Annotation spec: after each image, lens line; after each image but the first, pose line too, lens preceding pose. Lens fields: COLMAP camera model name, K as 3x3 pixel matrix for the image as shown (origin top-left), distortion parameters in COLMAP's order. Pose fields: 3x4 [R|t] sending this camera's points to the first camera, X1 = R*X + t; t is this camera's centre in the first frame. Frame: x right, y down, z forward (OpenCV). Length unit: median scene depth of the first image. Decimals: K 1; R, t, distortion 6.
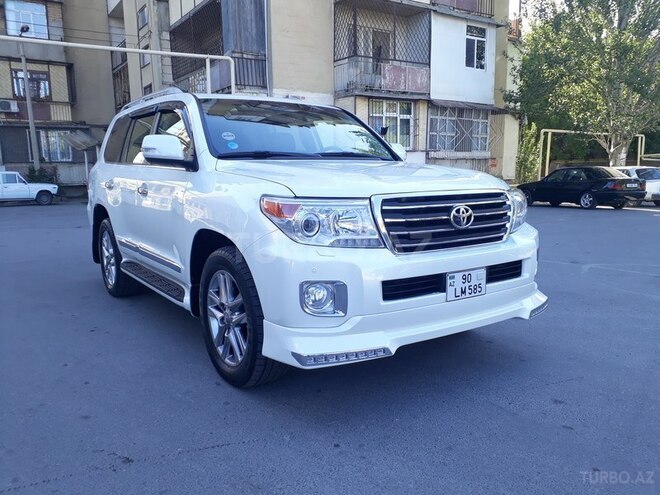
lens RADIAL K [[550.5, 0, 339.0], [0, 550.5, 247.4], [0, 0, 1]] dist [0.027453, -0.005651]
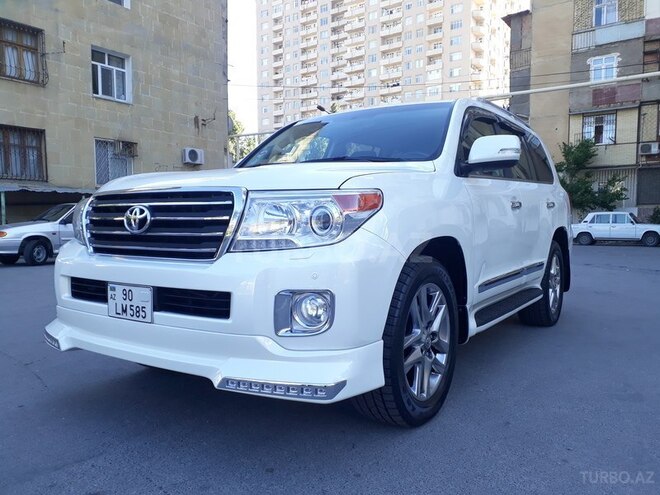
lens RADIAL K [[550.5, 0, 339.0], [0, 550.5, 247.4], [0, 0, 1]] dist [0.027453, -0.005651]
pose [[0.364624, 0.057119, -0.929401, 1.086924], [-0.135125, 0.990797, 0.007880, -0.060656], [0.921298, 0.122712, 0.368987, 0.970128]]
